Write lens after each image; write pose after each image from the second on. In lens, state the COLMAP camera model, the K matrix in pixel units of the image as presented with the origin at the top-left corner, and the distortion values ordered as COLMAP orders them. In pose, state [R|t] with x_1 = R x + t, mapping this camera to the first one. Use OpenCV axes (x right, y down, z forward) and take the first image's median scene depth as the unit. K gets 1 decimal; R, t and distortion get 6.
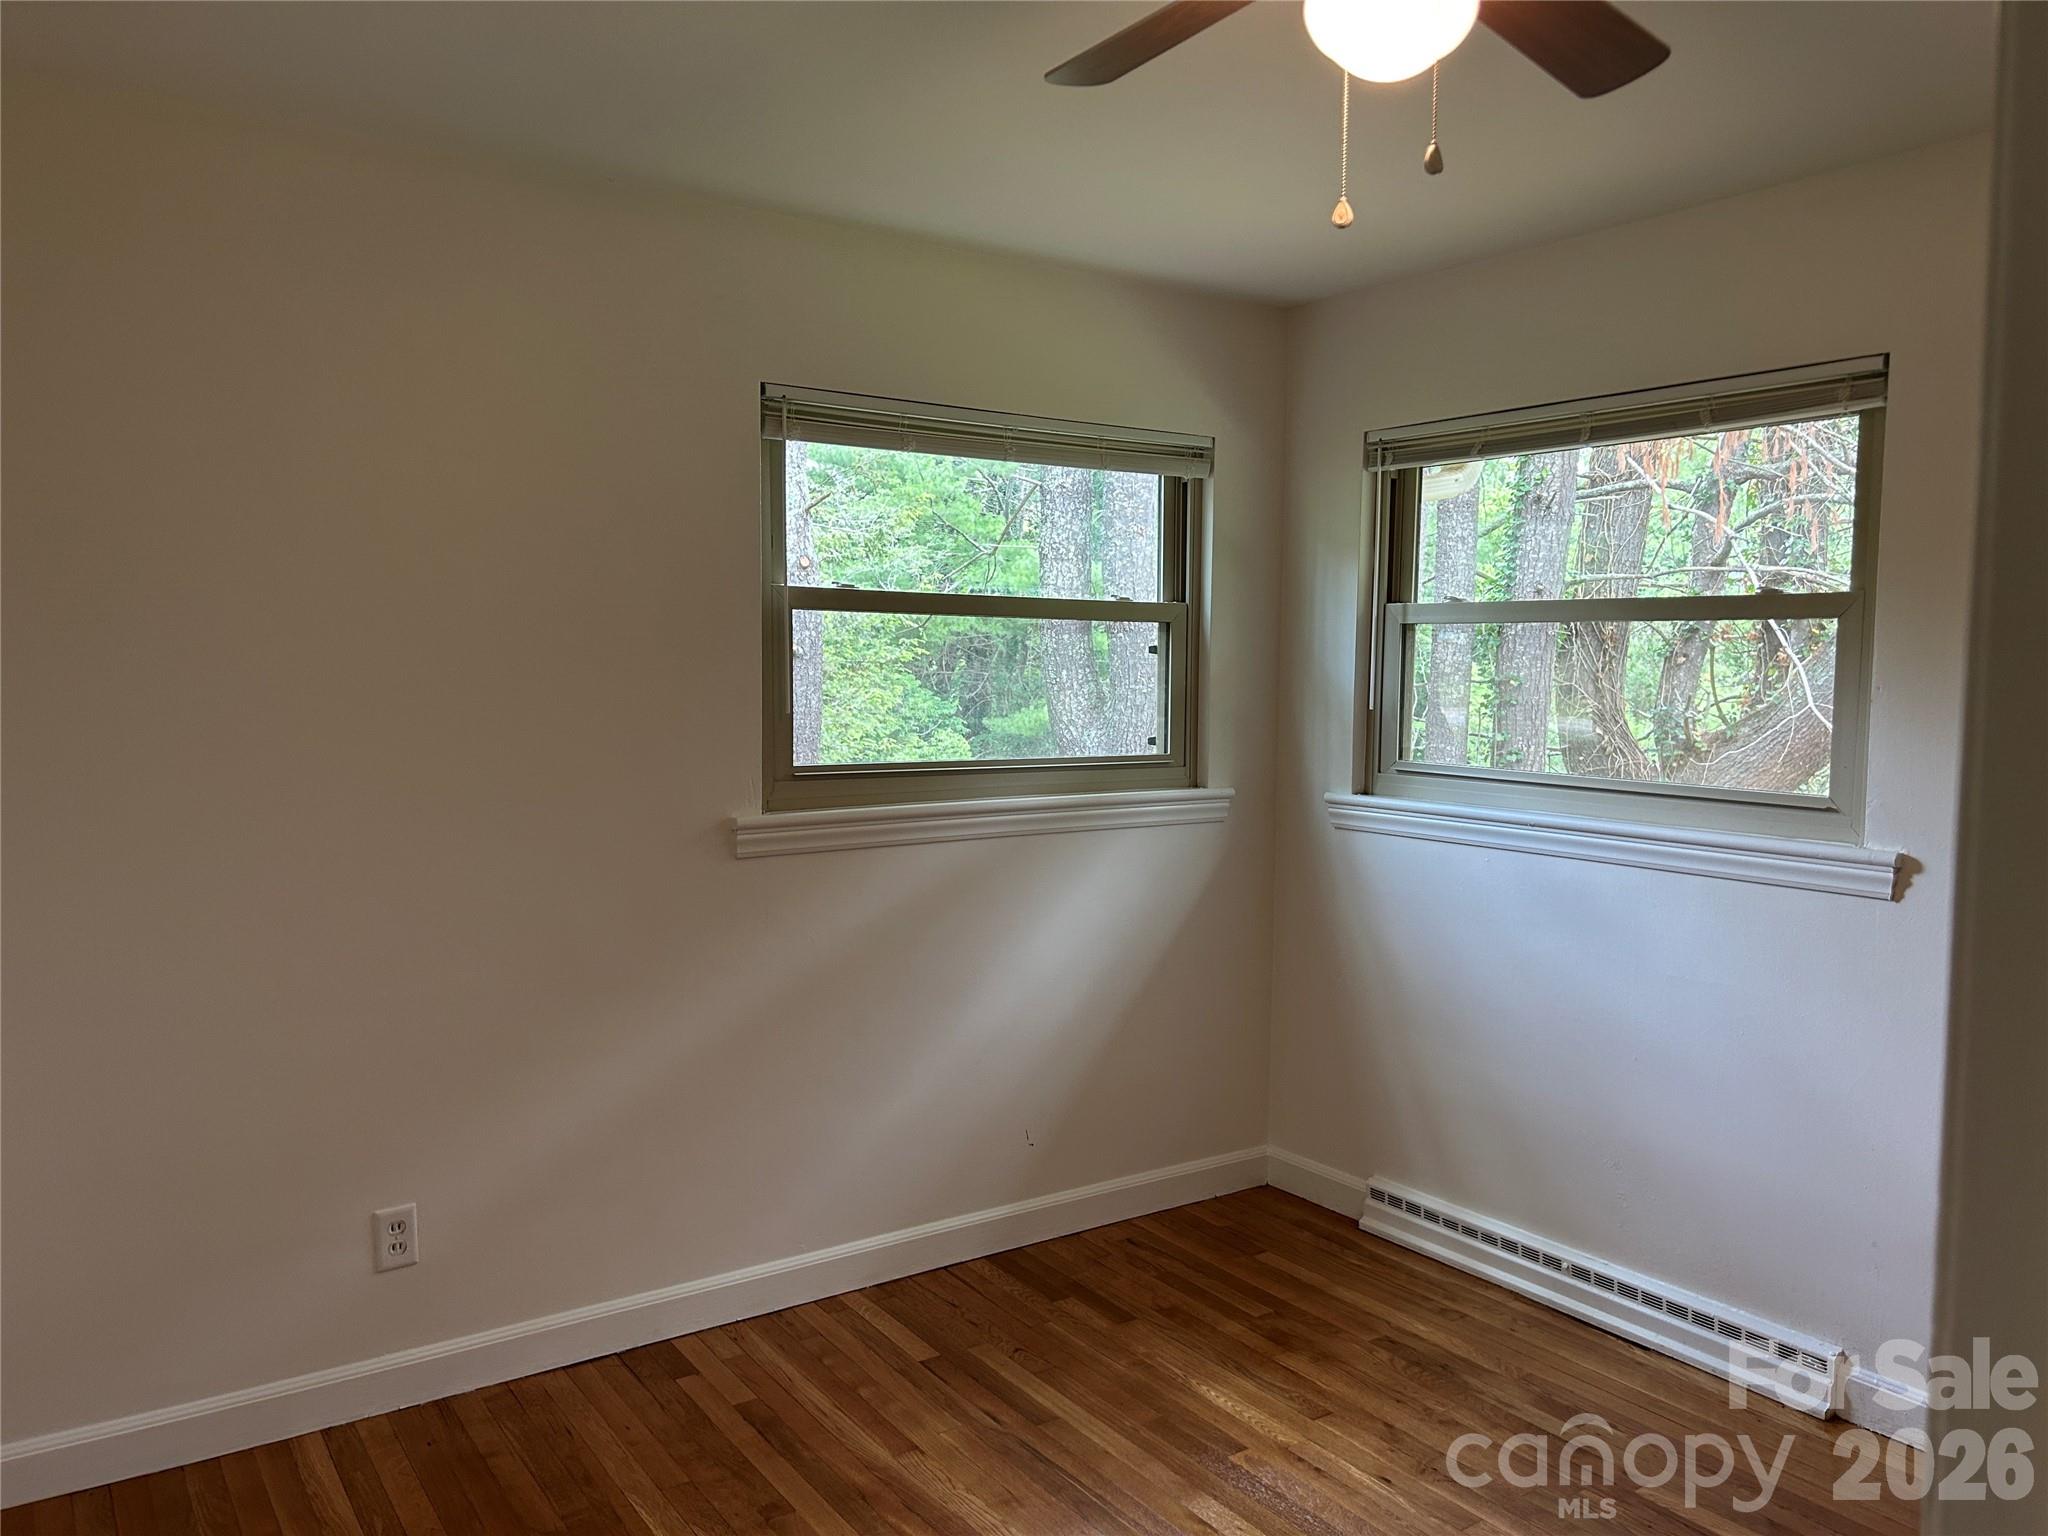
lens RADIAL K [[1506.4, 0, 1032.4], [0, 1506.4, 759.3], [0, 0, 1]] dist [0.185100, -0.310576]
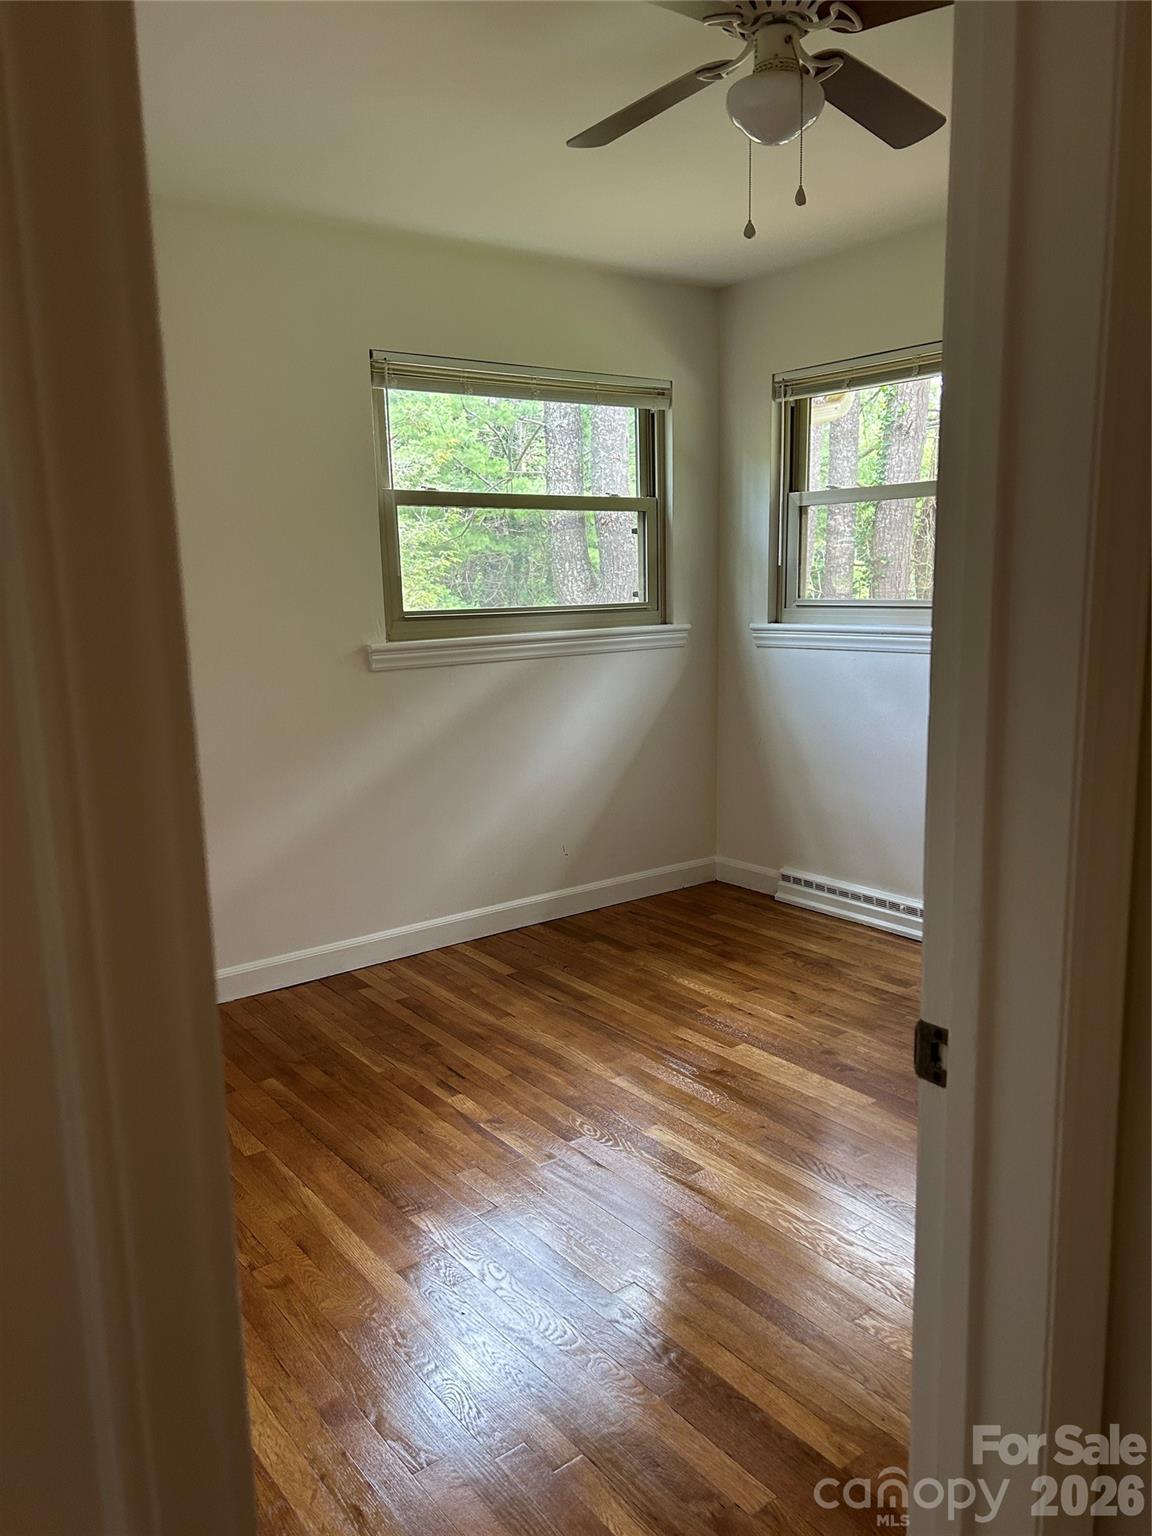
lens RADIAL K [[1129.8, 0, 576.0], [0, 1129.8, 768.0], [0, 0, 1]] dist [0.185100, -0.310576]
pose [[0.998651, -0.040690, 0.032265, -0.025748], [0.037121, 0.993843, 0.104391, 0.044477], [-0.036314, -0.103053, 0.994013, -0.152710]]
